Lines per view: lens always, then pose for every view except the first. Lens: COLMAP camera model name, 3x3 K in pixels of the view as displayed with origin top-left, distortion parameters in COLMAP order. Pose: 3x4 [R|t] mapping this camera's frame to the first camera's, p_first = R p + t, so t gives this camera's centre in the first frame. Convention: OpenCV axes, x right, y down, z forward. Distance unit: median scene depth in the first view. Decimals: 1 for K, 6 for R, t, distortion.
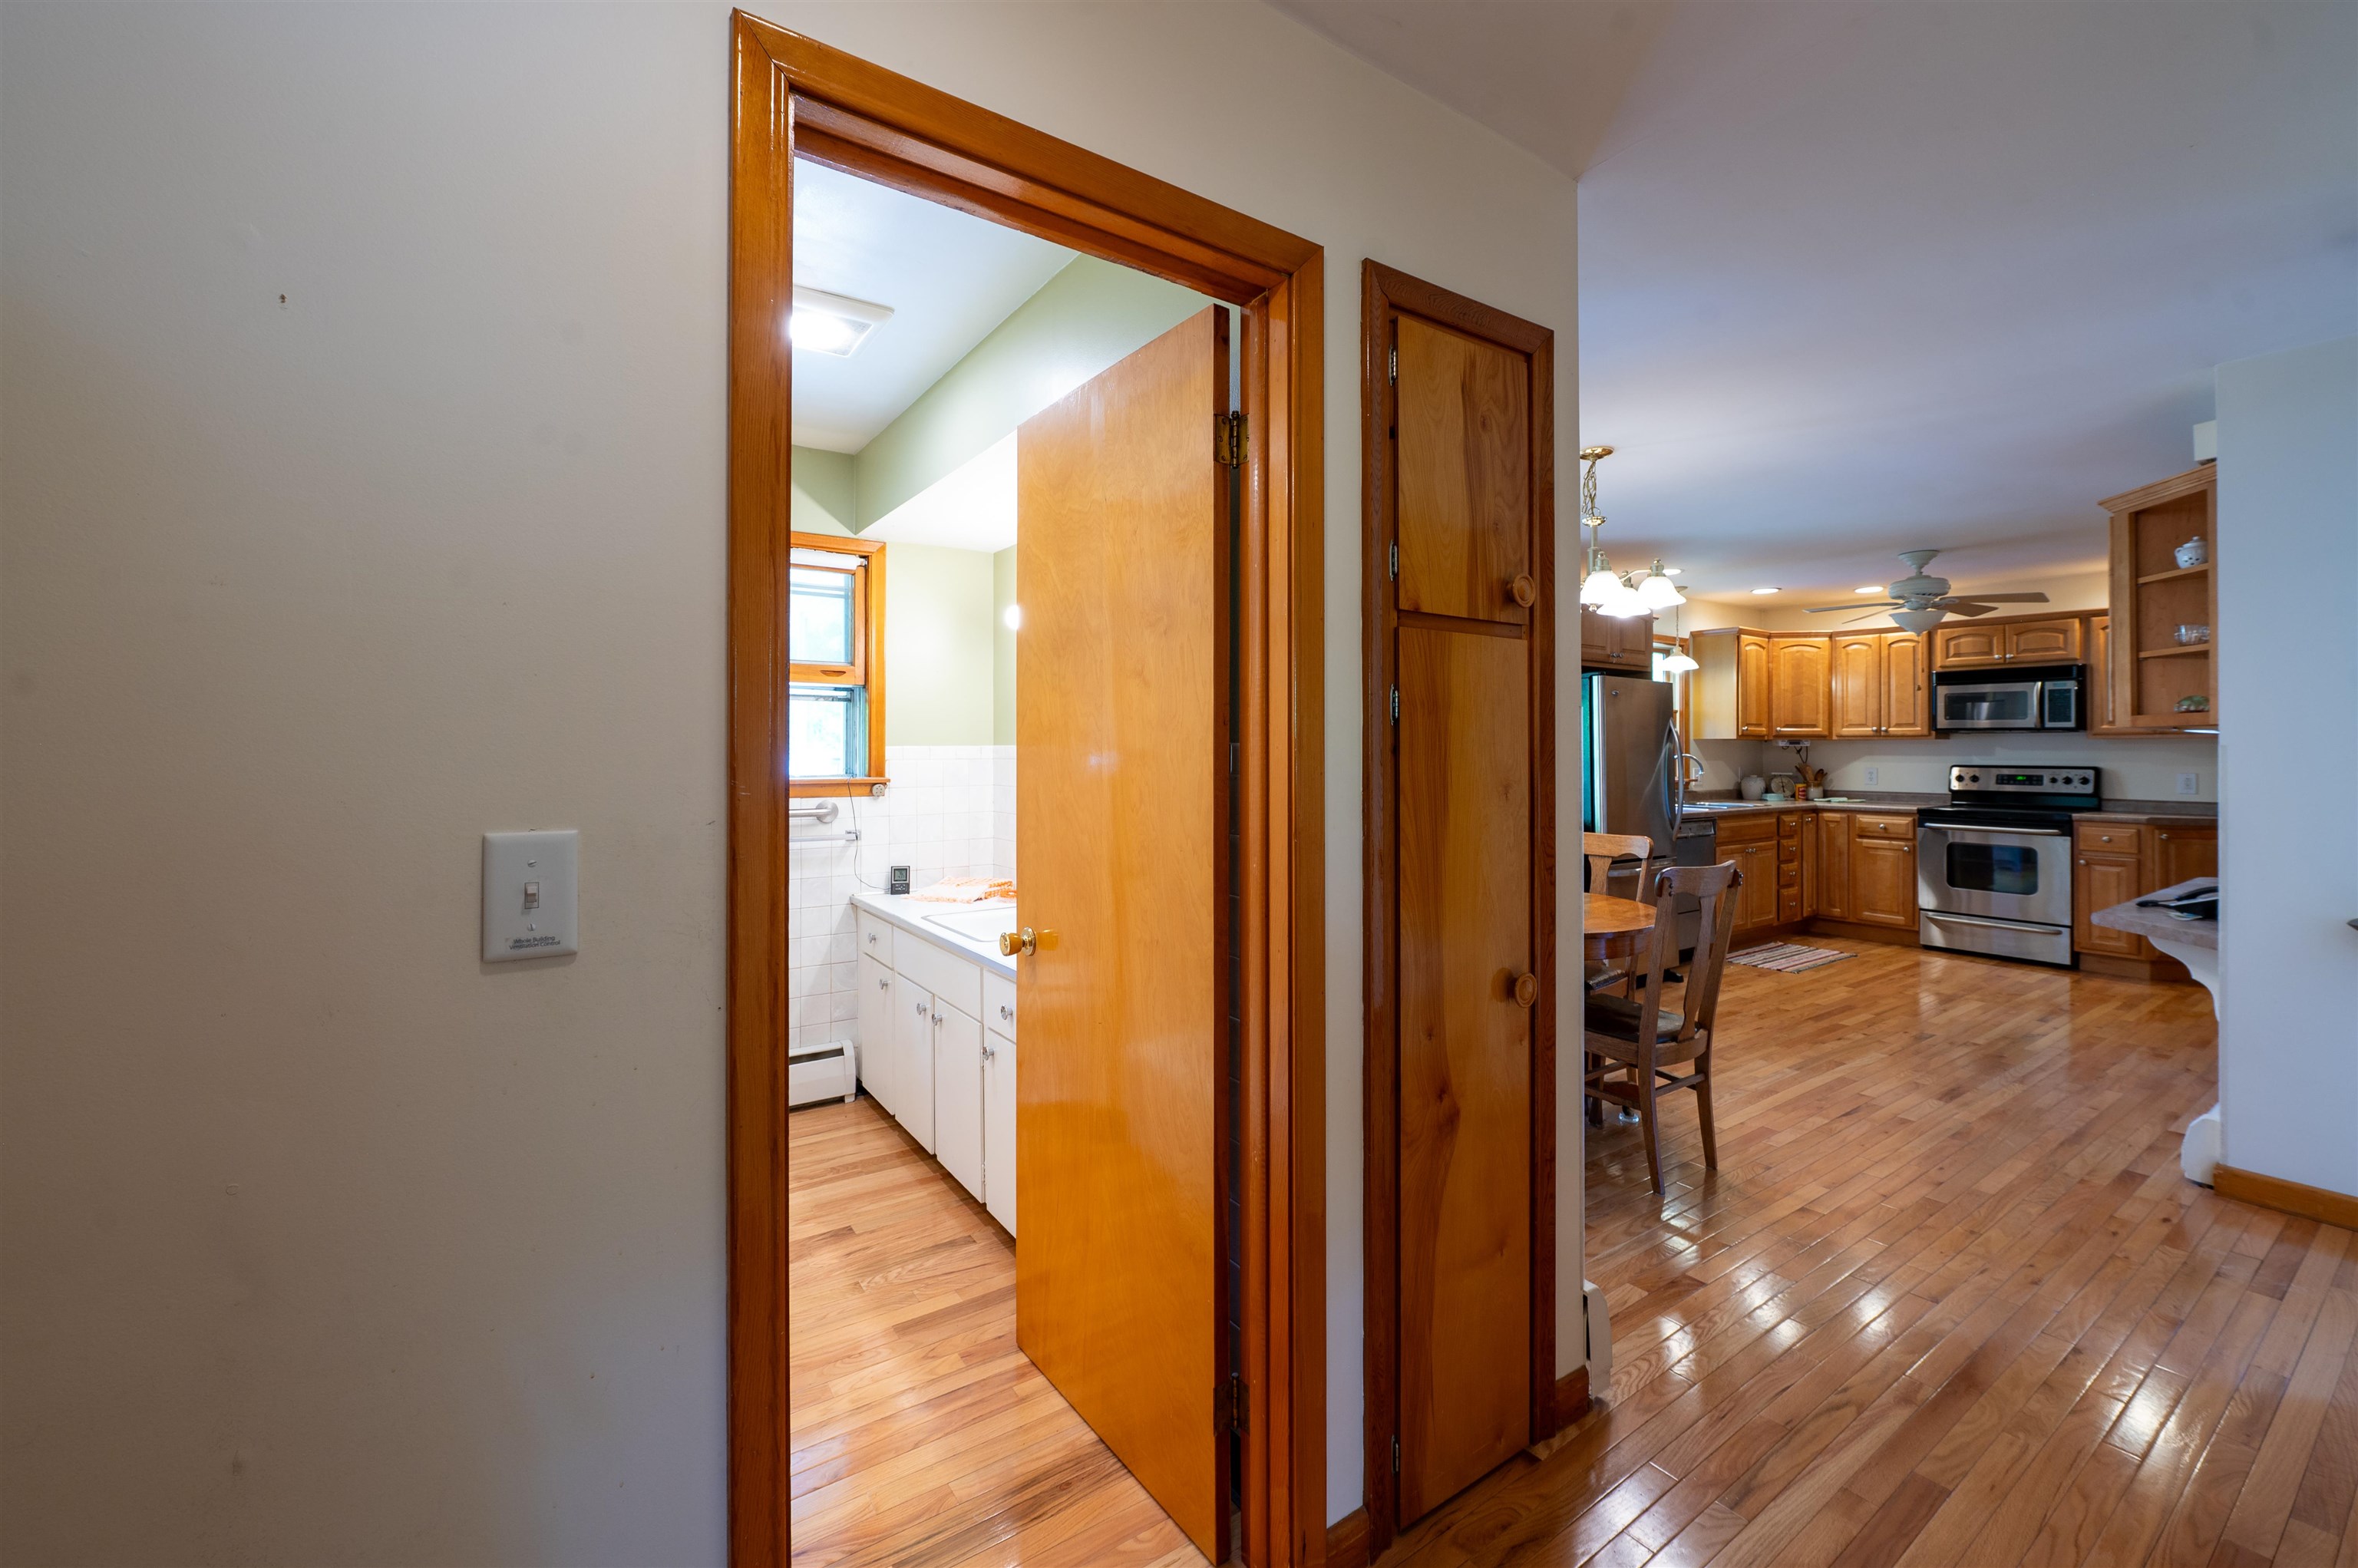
lens RADIAL K [[964.7, 0, 1132.0], [0, 964.7, 734.5], [0, 0, 1]] dist [-0.003168, -0.001392]
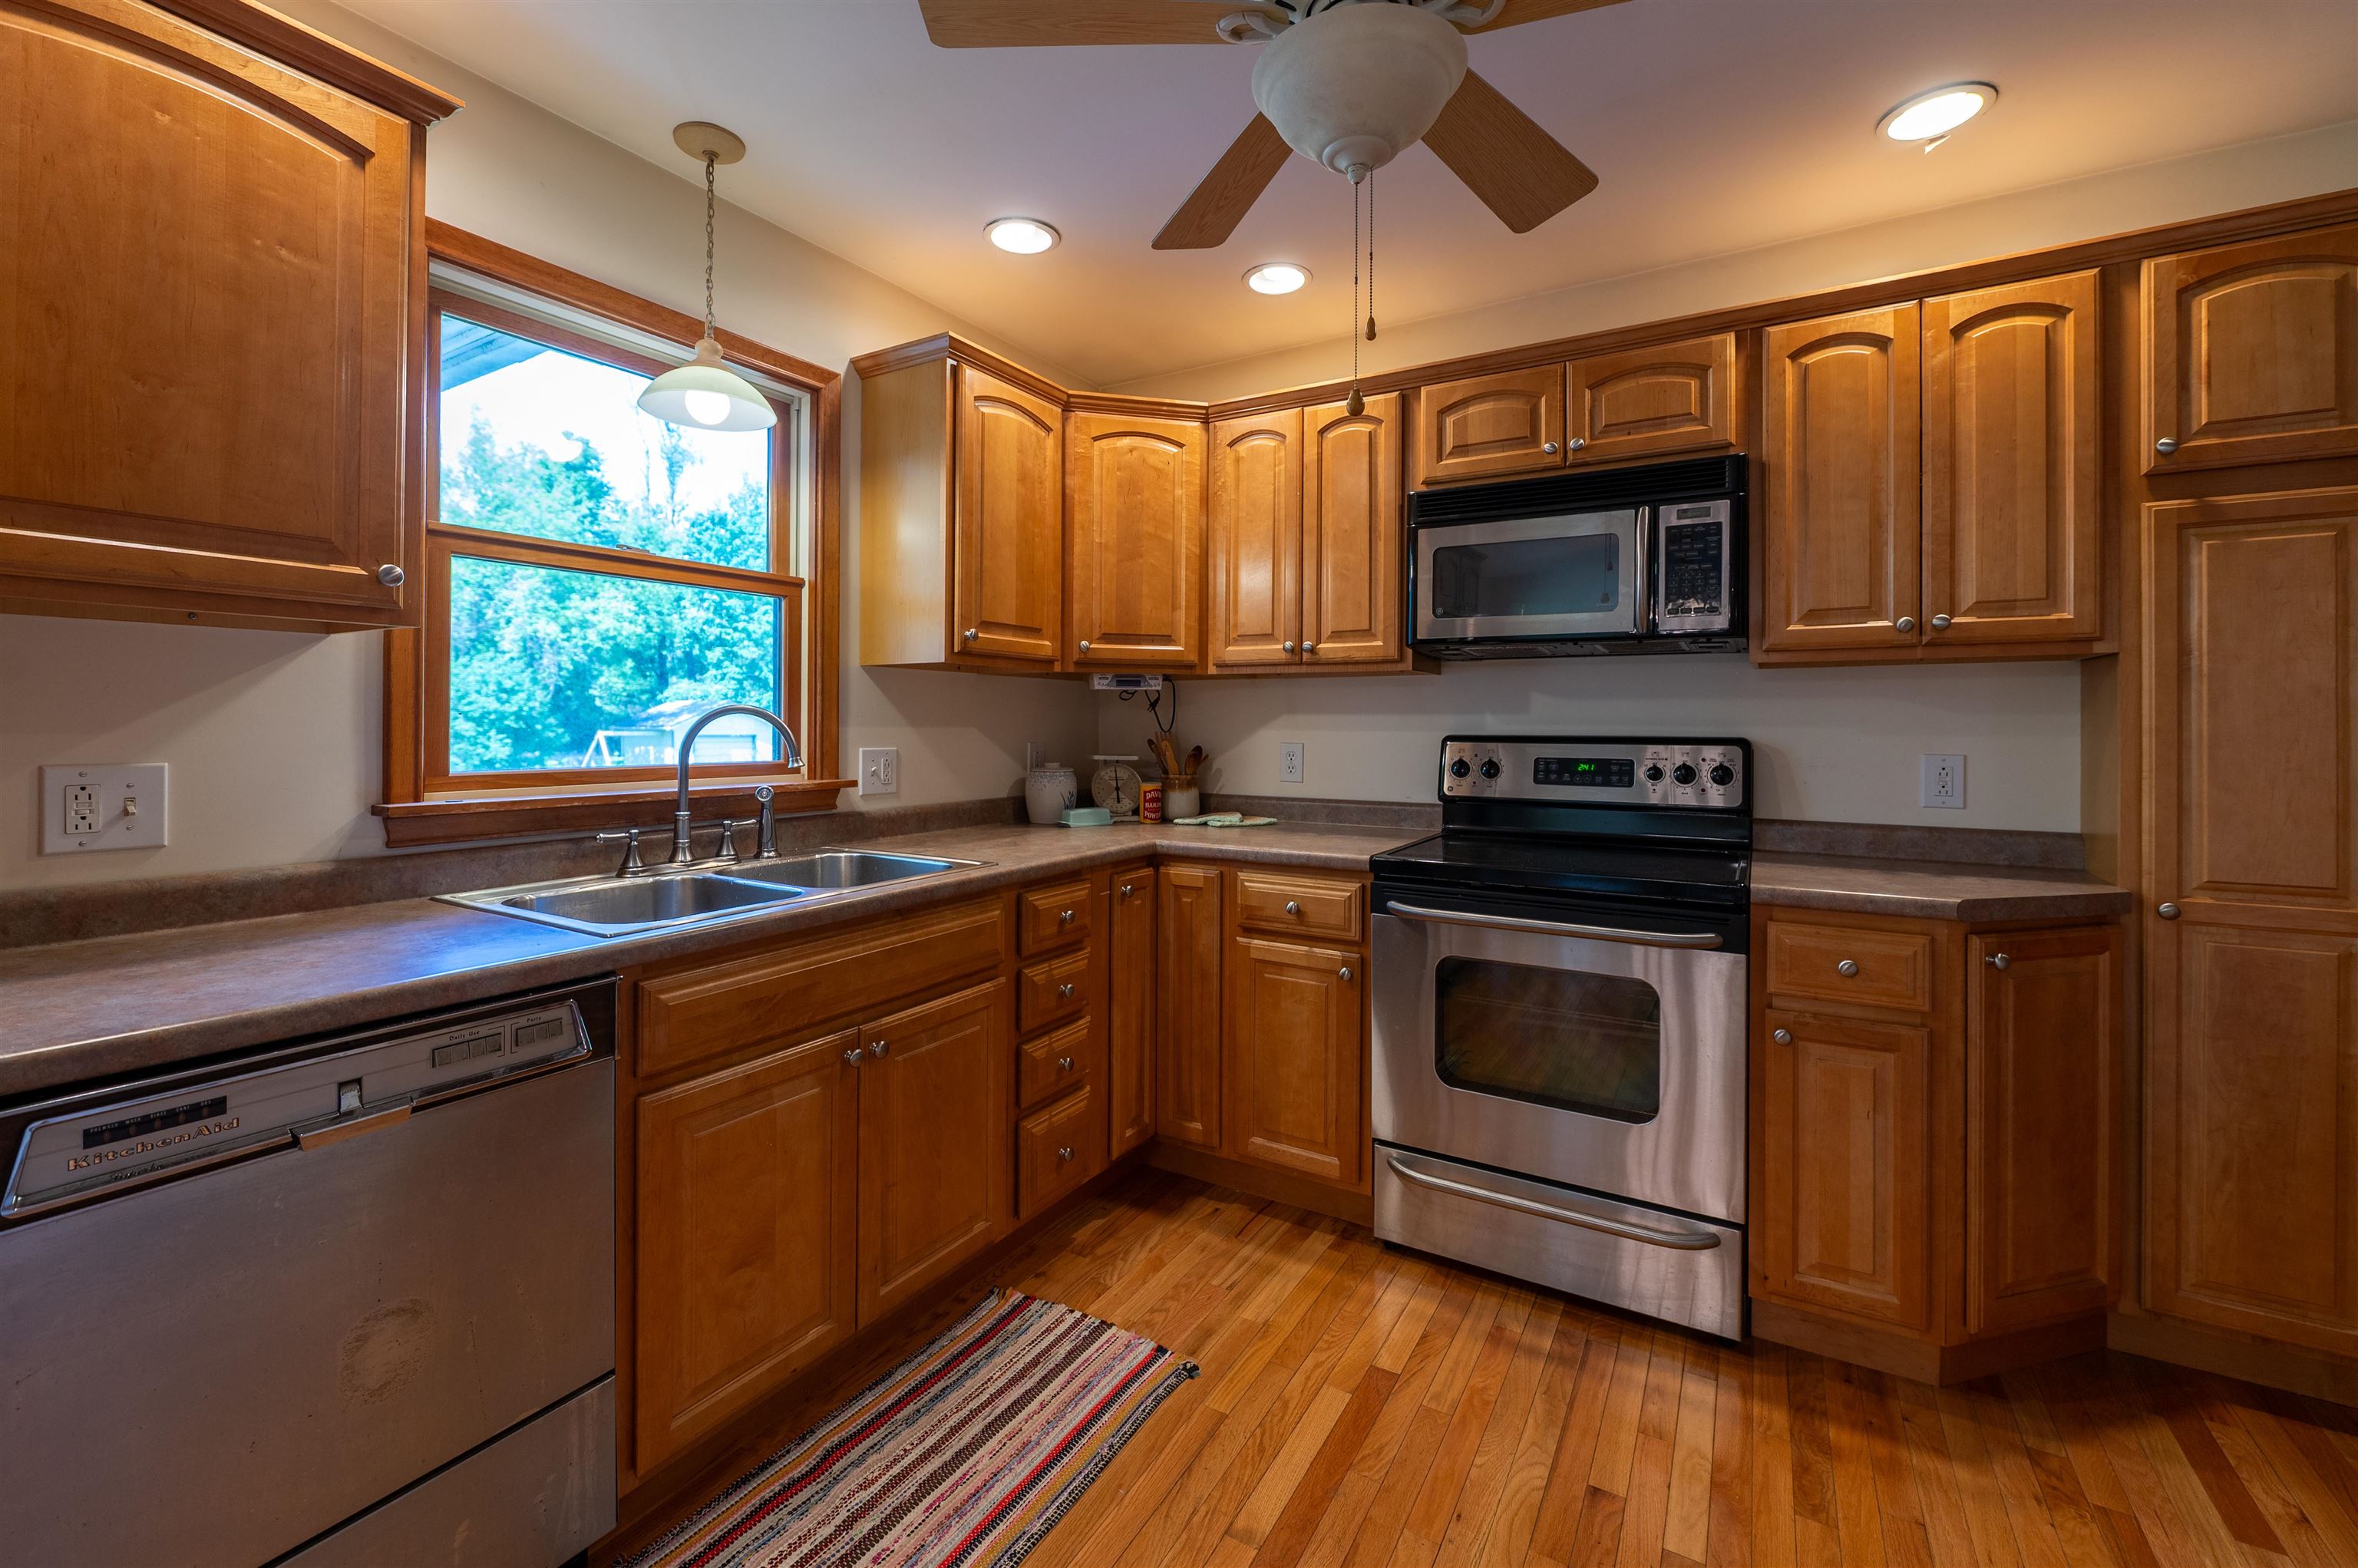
lens RADIAL K [[964.7, 0, 1115.9], [0, 964.7, 725.6], [0, 0, 1]] dist [-0.003168, -0.001392]
pose [[0.921076, -0.002946, 0.389371, 0.587183], [-0.004526, 0.999823, 0.018272, 0.021422], [-0.389356, -0.018592, 0.920900, 0.704392]]
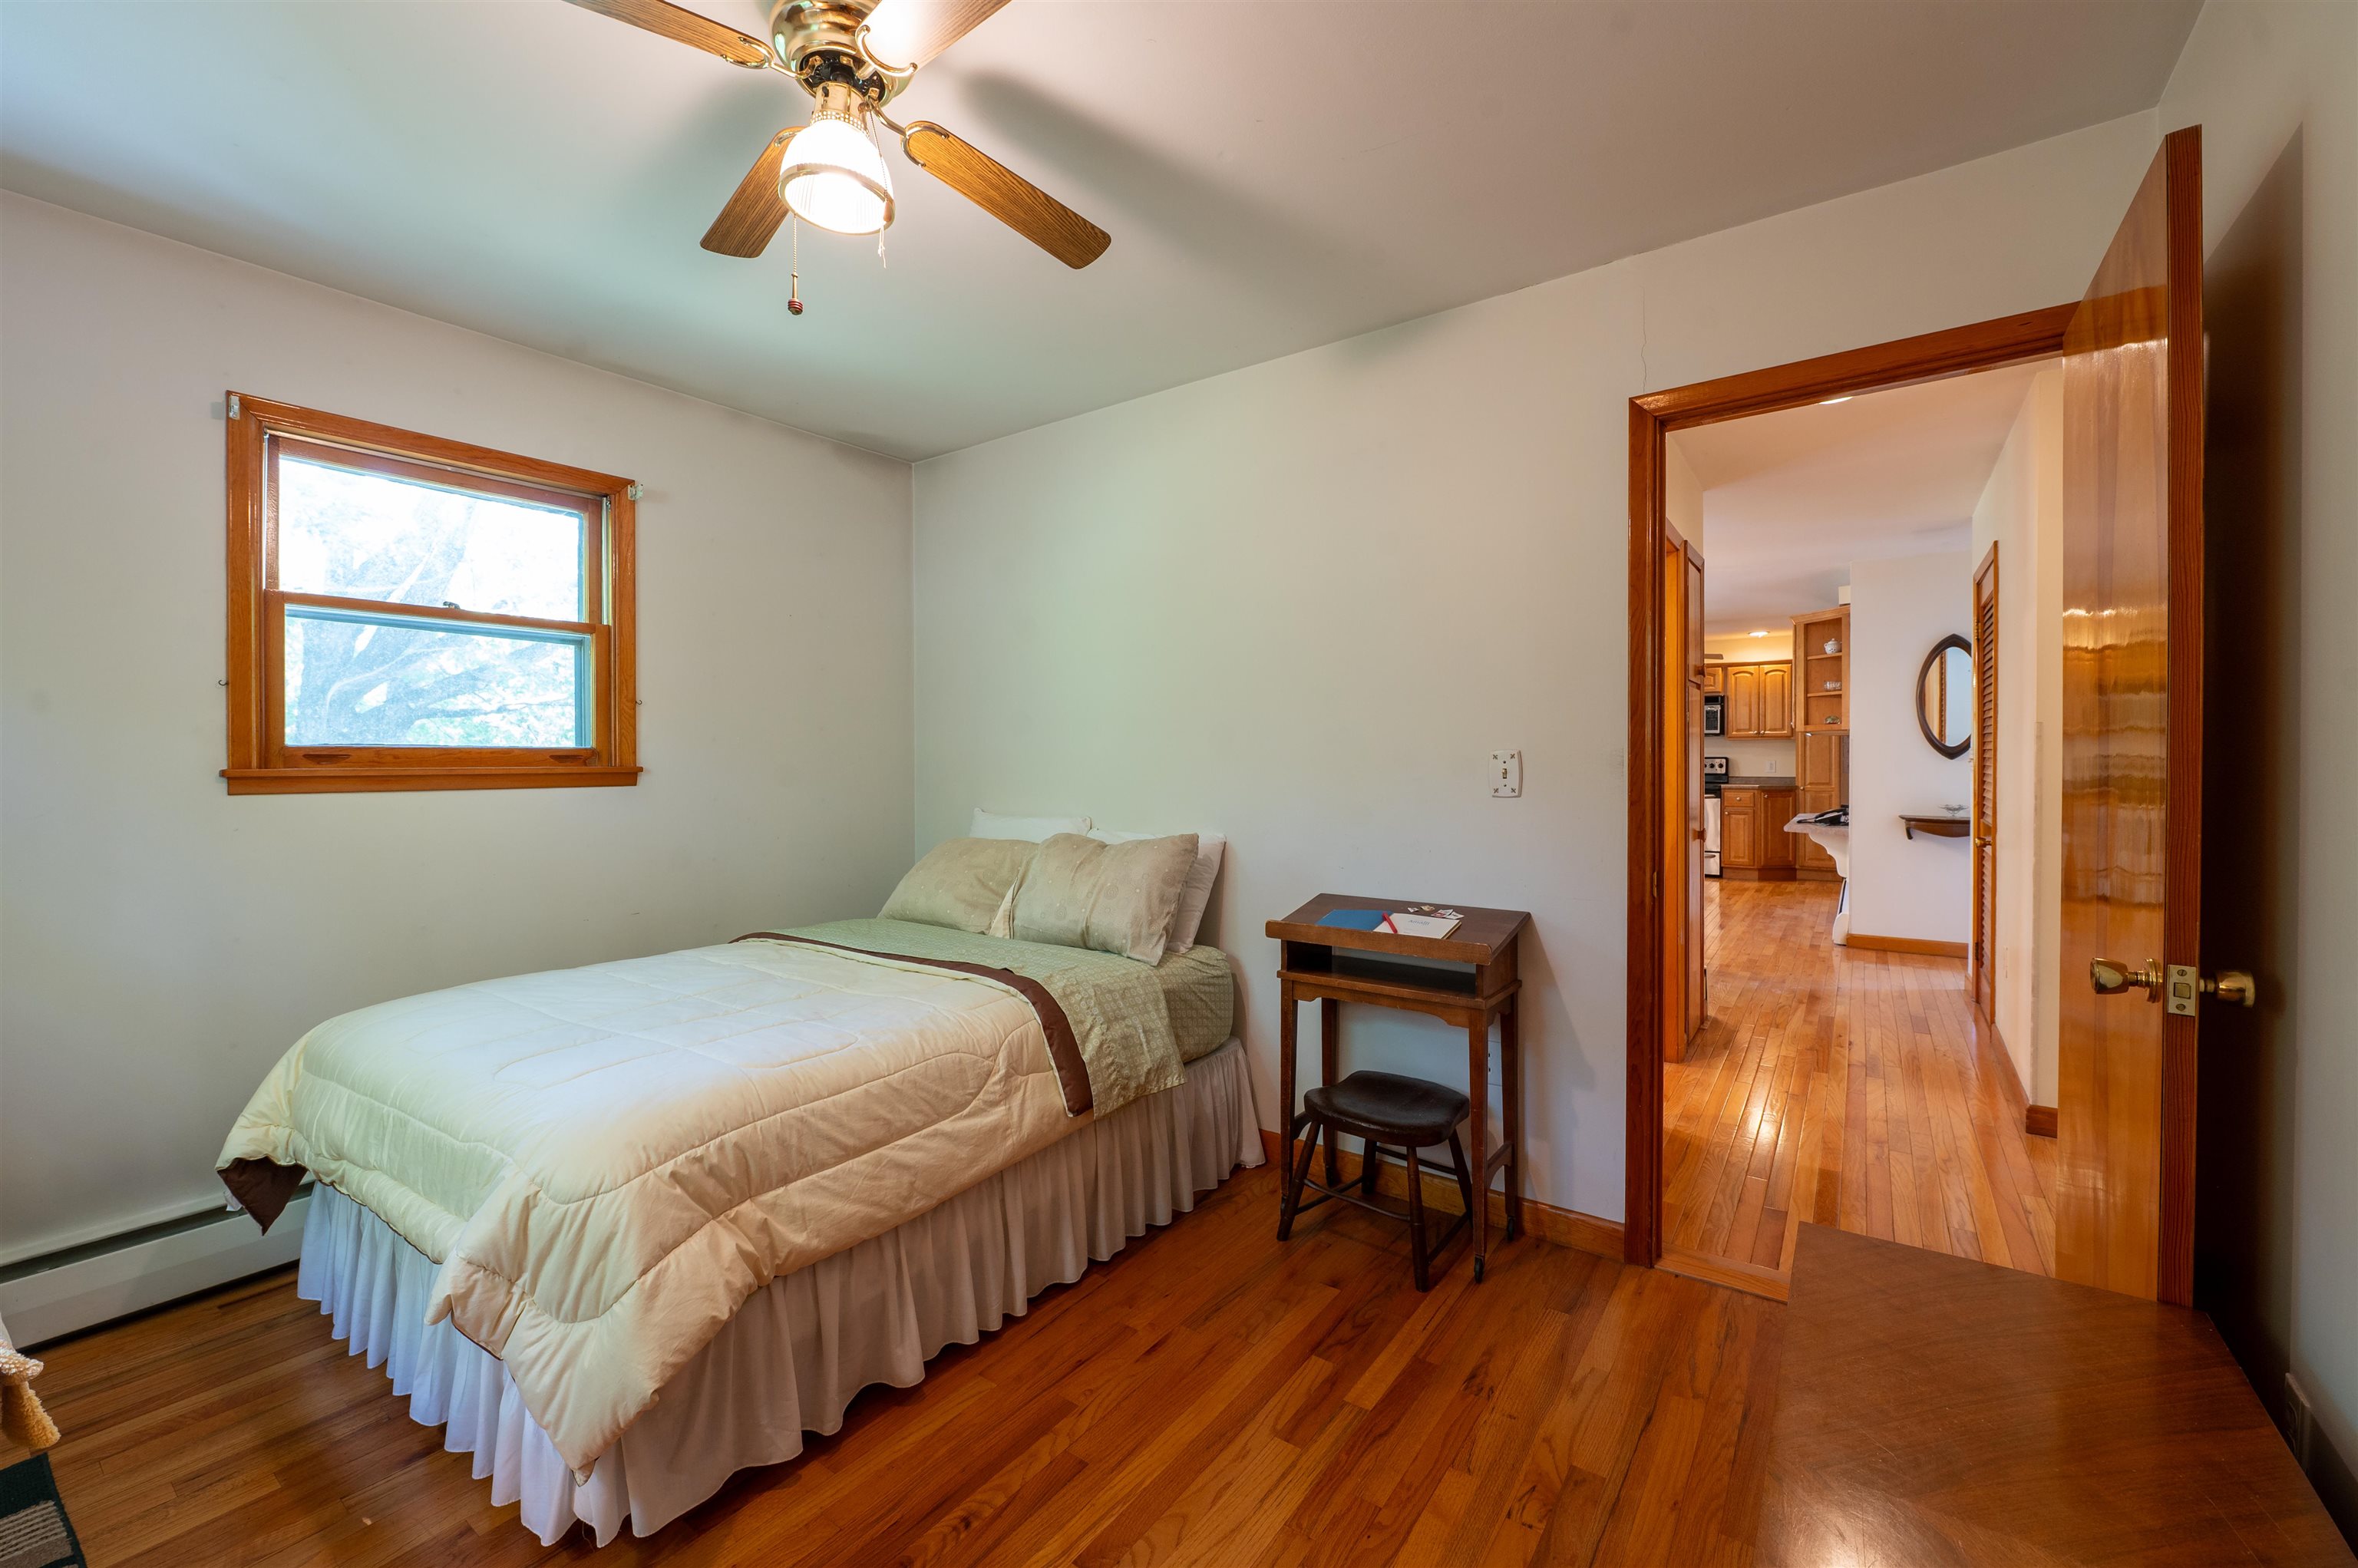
lens RADIAL K [[964.7, 0, 1169.8], [0, 964.7, 768.4], [0, 0, 1]] dist [-0.003168, -0.001392]
pose [[0.936118, -0.011411, 0.351501, -0.461840], [0.002219, 0.999645, 0.026543, 0.006452], [-0.351679, -0.024068, 0.935811, -0.212081]]
